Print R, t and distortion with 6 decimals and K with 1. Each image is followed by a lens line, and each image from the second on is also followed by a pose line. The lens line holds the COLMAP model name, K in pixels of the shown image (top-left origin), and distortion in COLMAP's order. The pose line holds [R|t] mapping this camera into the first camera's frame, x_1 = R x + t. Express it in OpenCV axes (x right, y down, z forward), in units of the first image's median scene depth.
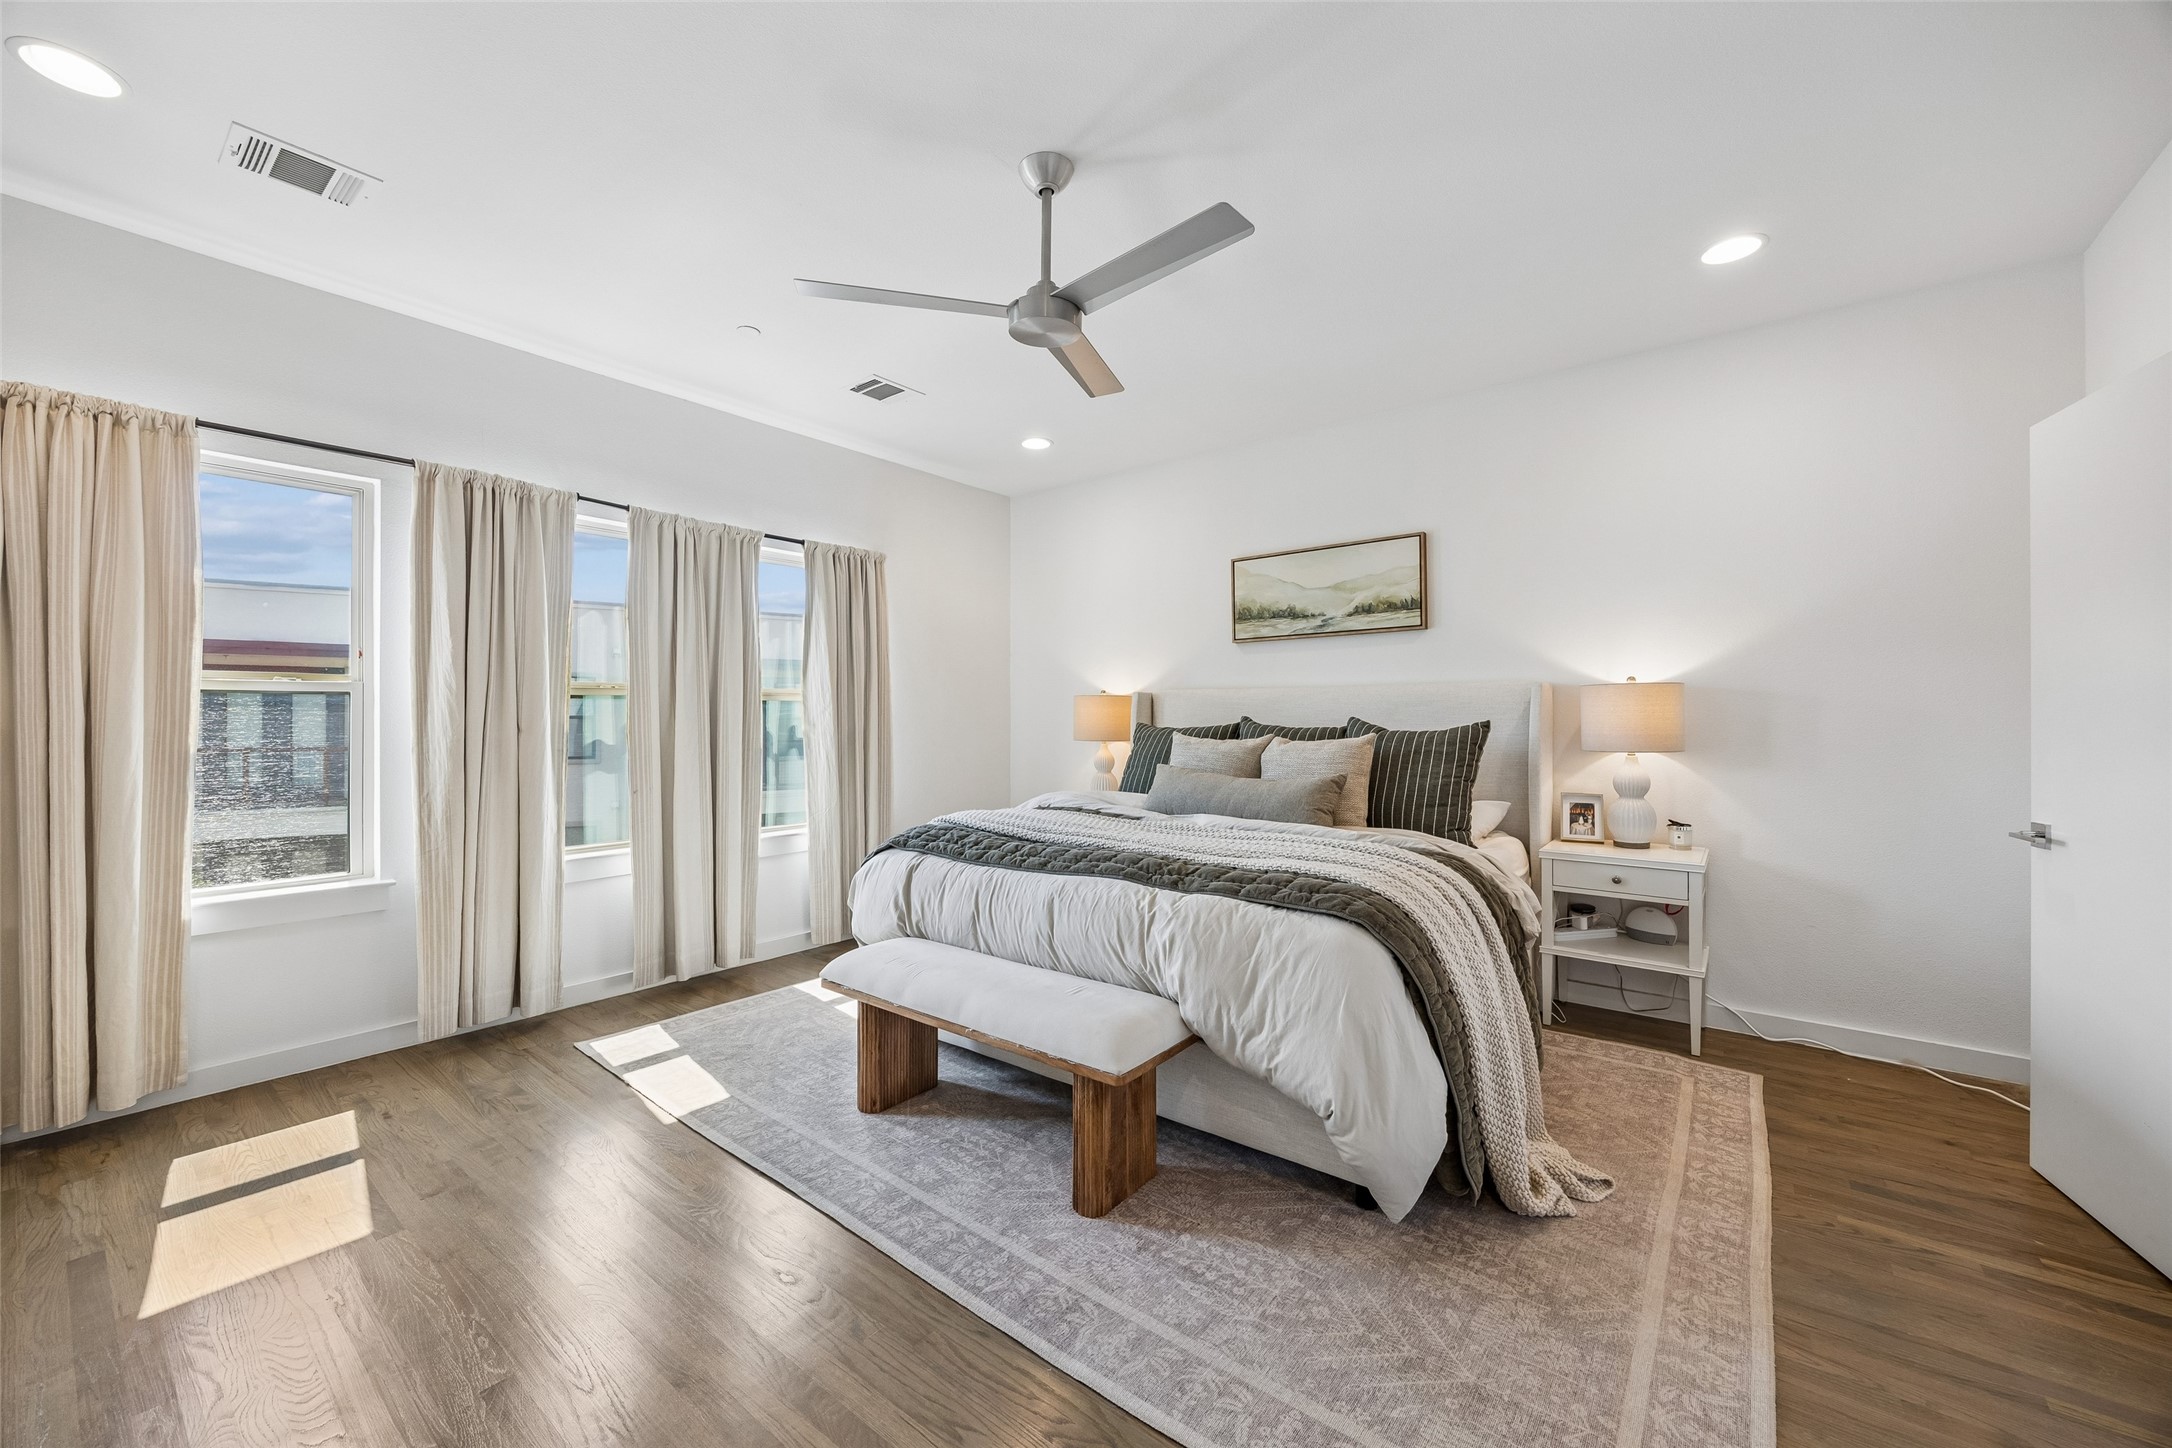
lens RADIAL K [[826.5, 0, 1080.1], [0, 826.5, 727.4], [0, 0, 1]] dist [-0.001819, -0.000009]
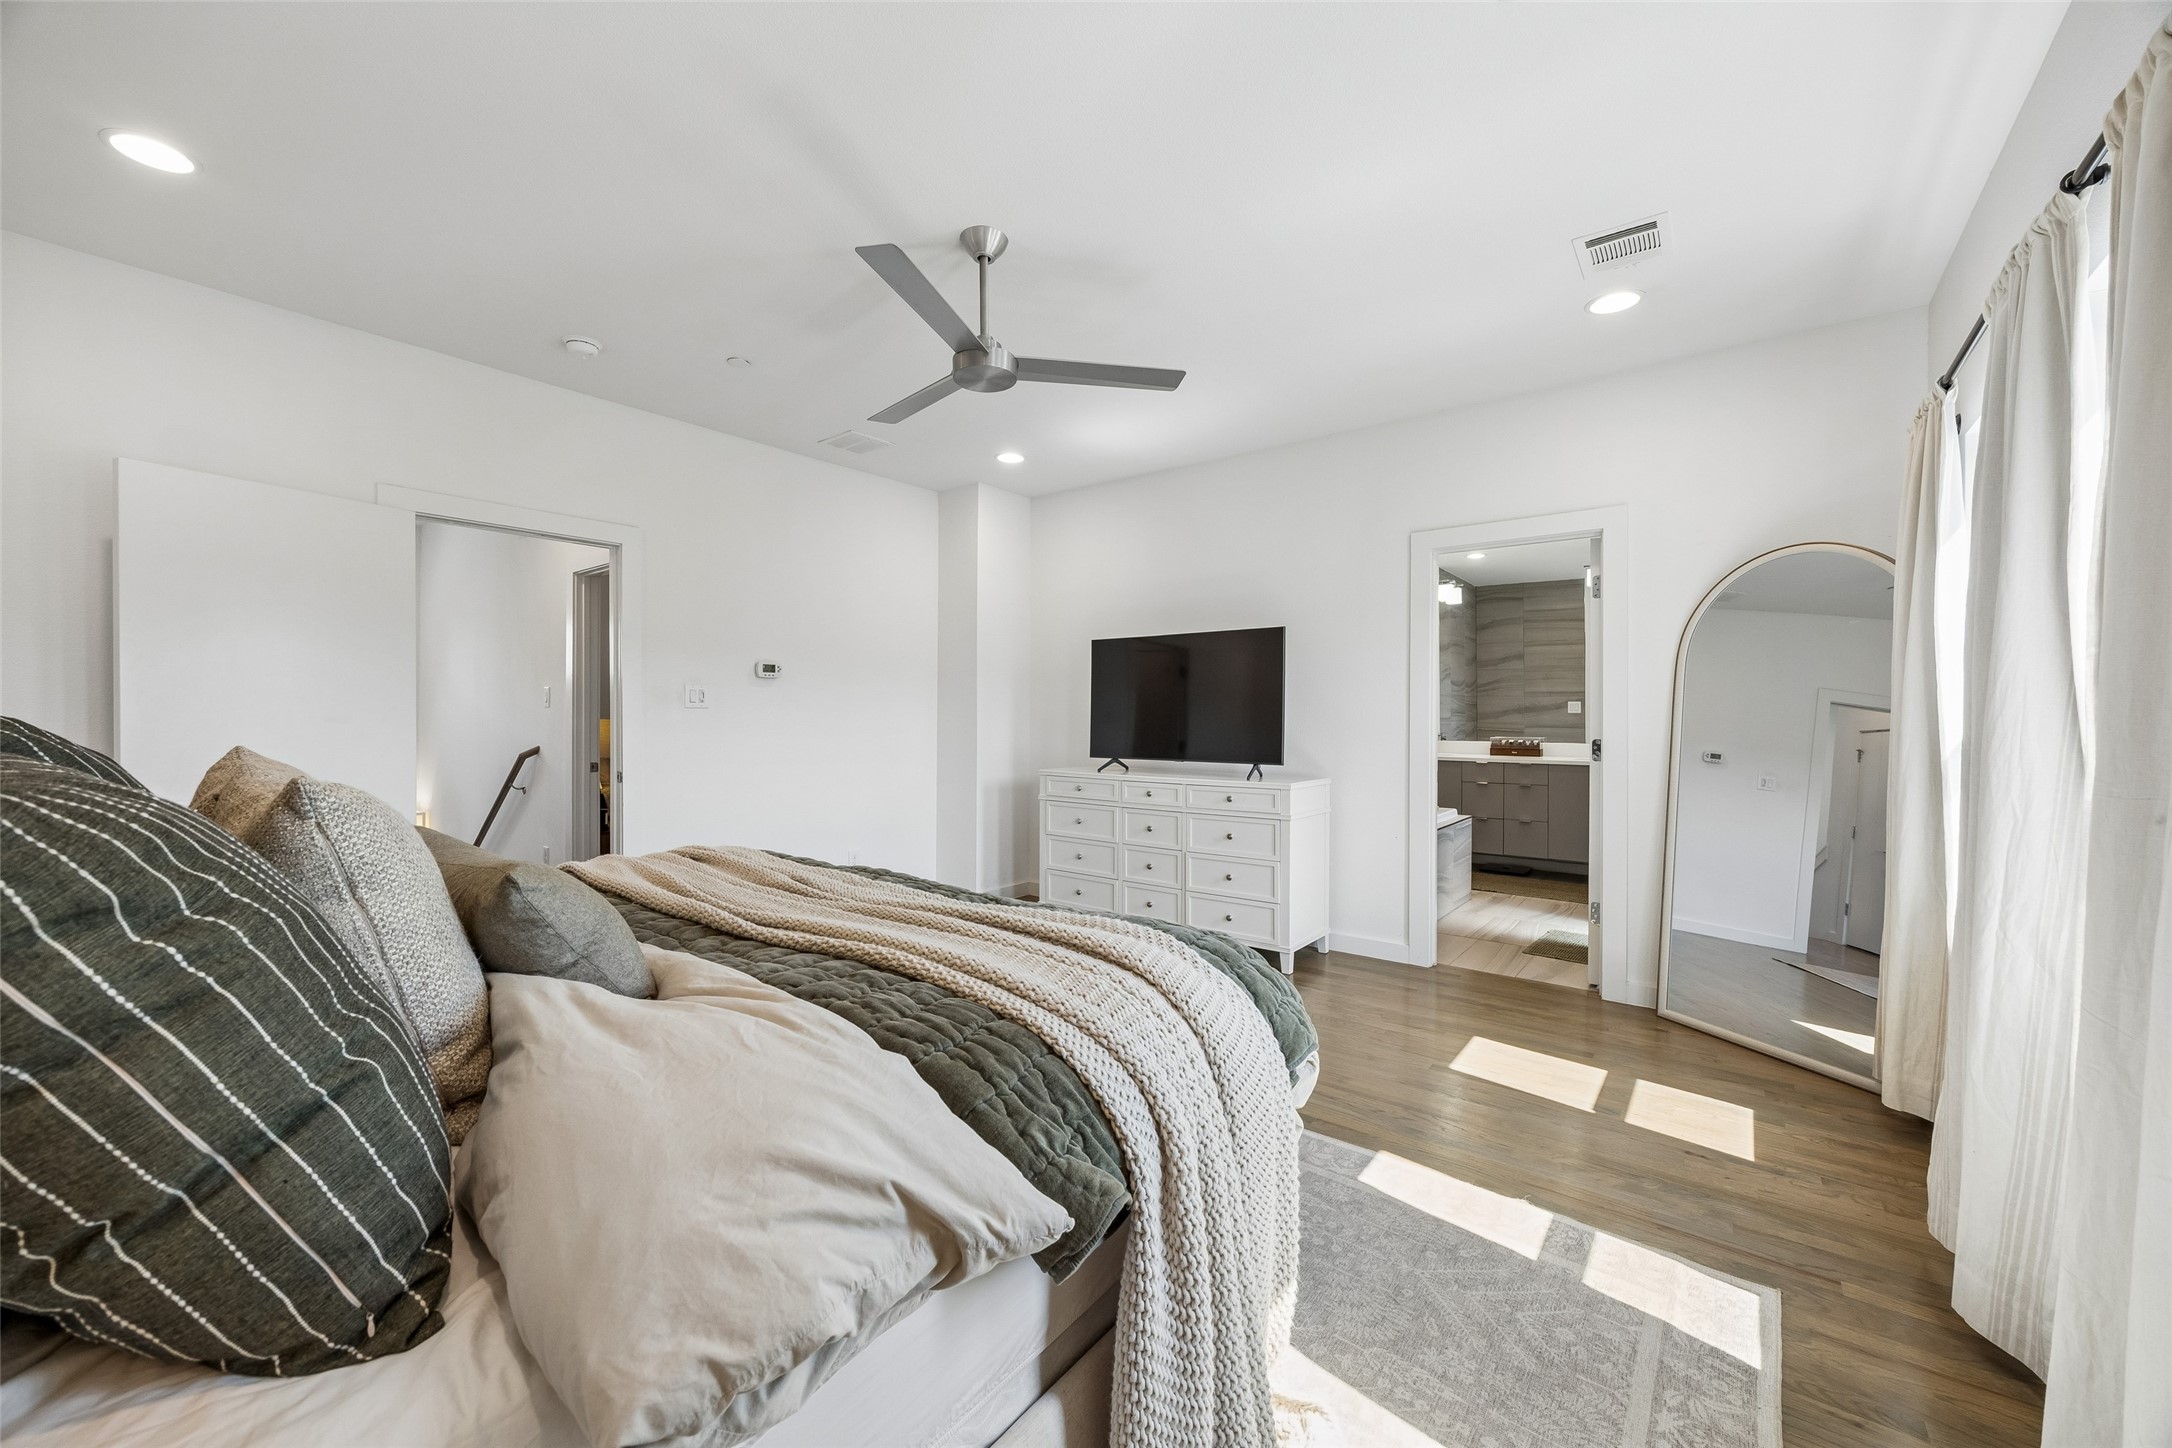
lens RADIAL K [[824.0, 0, 1077.4], [0, 824.0, 720.8], [0, 0, 1]] dist [-0.001924, -0.000032]
pose [[-0.999773, -0.010232, -0.018698, -0.085261], [-0.010558, 0.999793, 0.017412, -0.011774], [0.018516, 0.017606, -0.999674, 1.203092]]
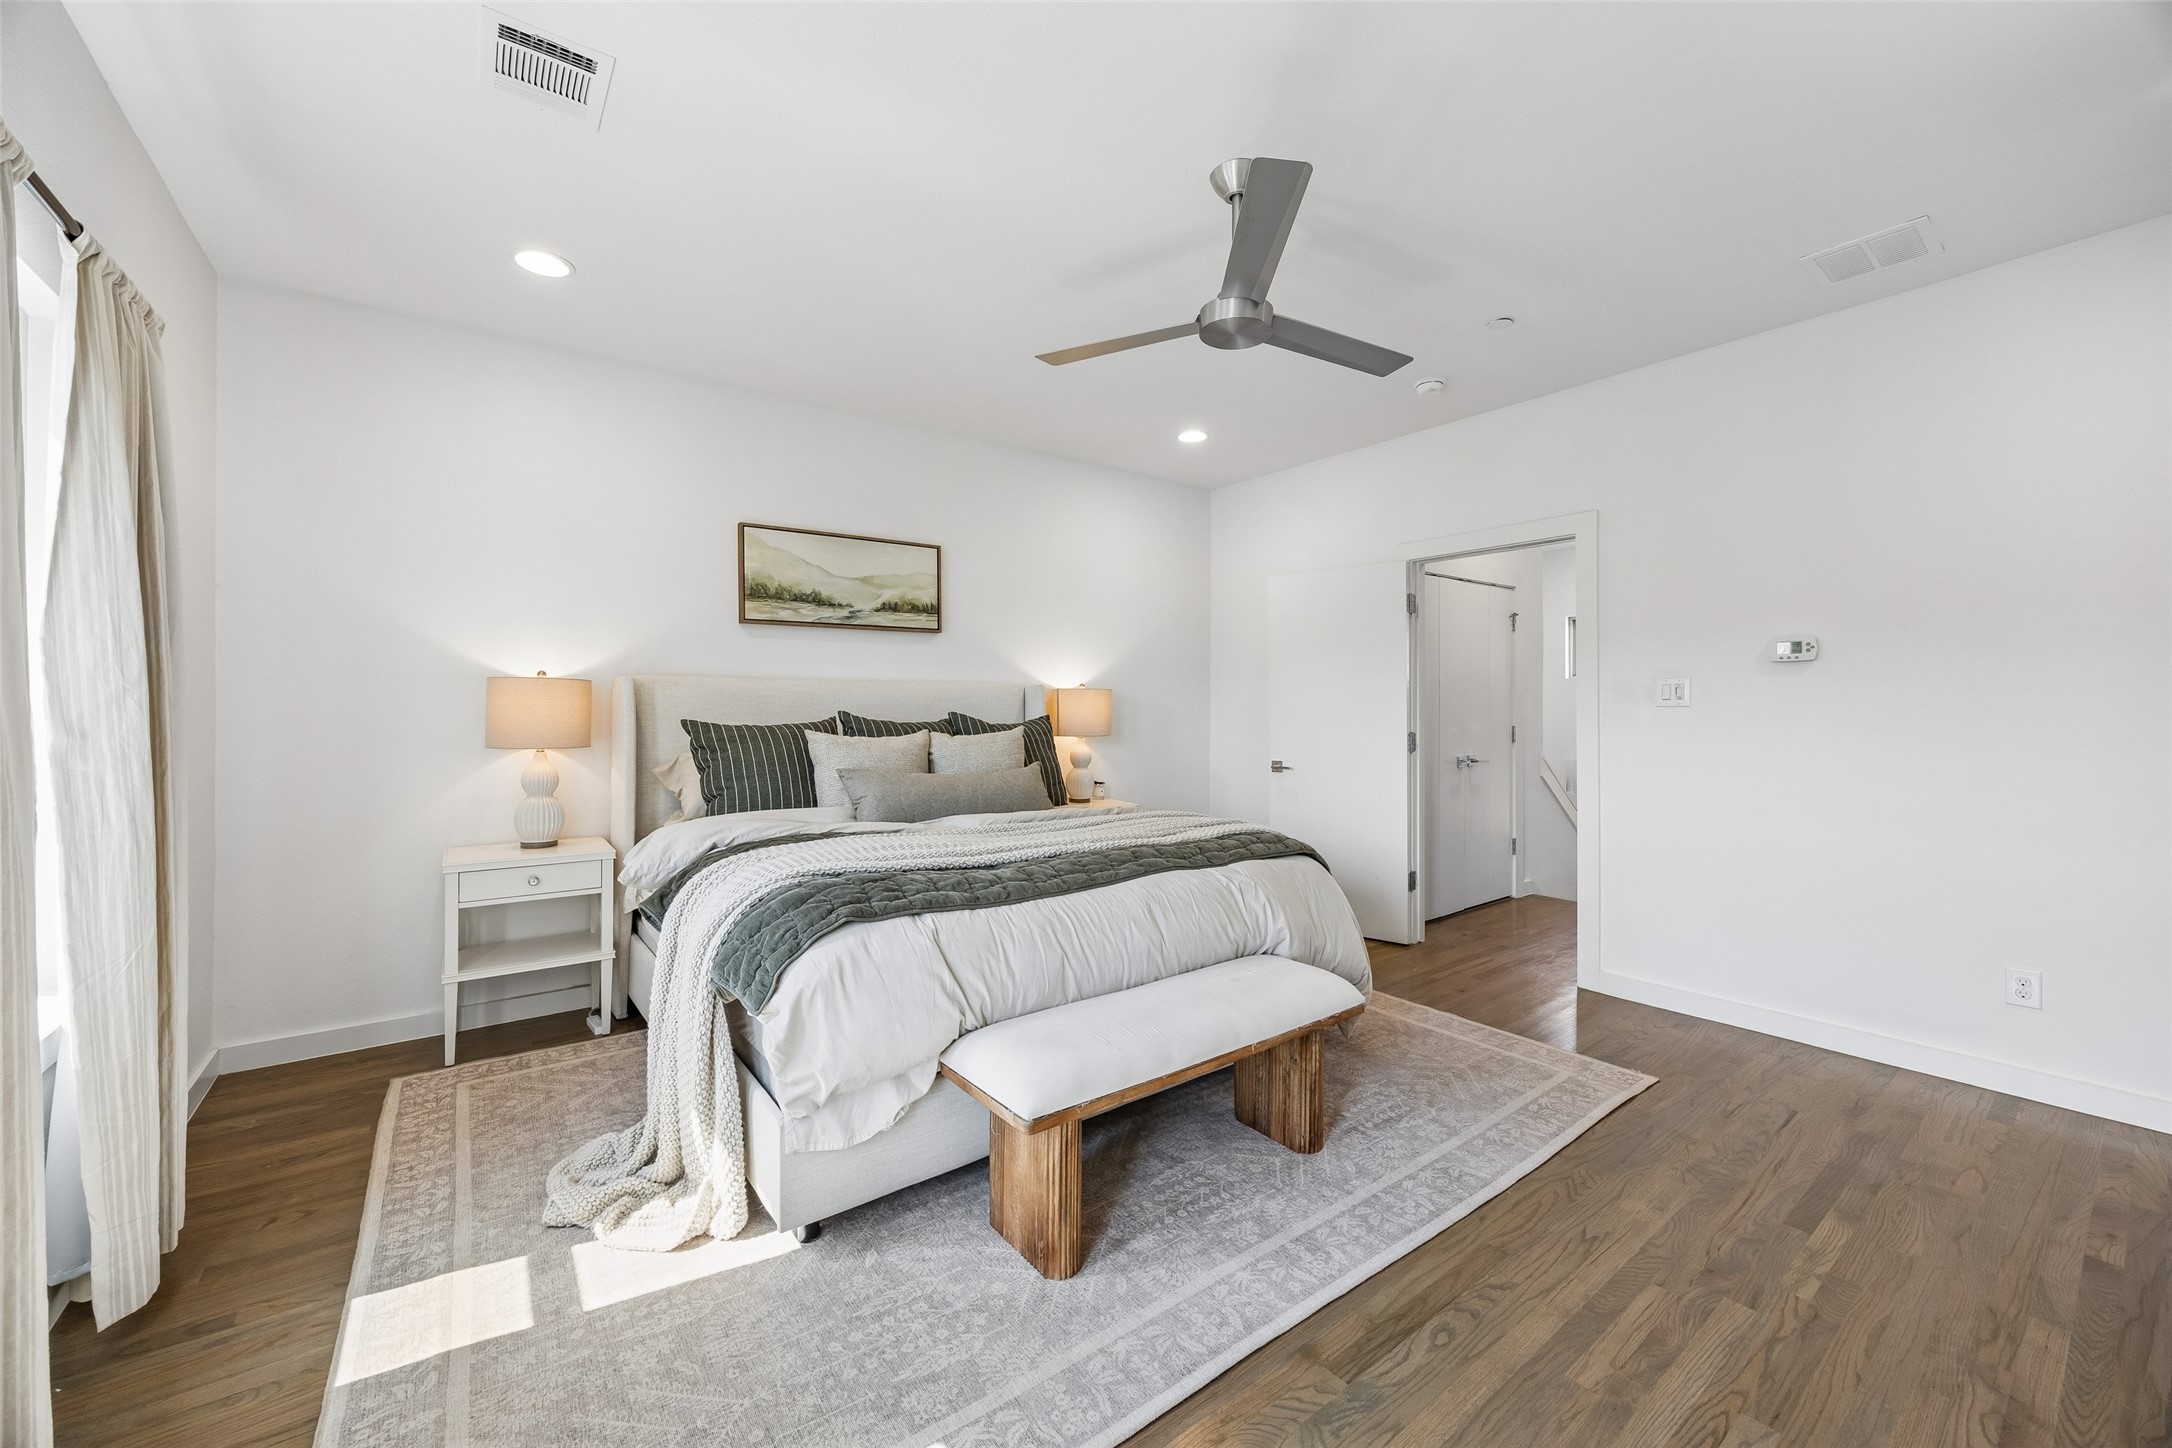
lens RADIAL K [[845.6, 0, 1073.1], [0, 845.6, 708.5], [0, 0, 1]] dist [0.018838, -0.000041]
pose [[0.252243, 0.003384, 0.967658, -0.616216], [0.015211, 0.999856, -0.007462, -0.005758], [-0.967544, 0.016601, 0.252156, 0.519400]]
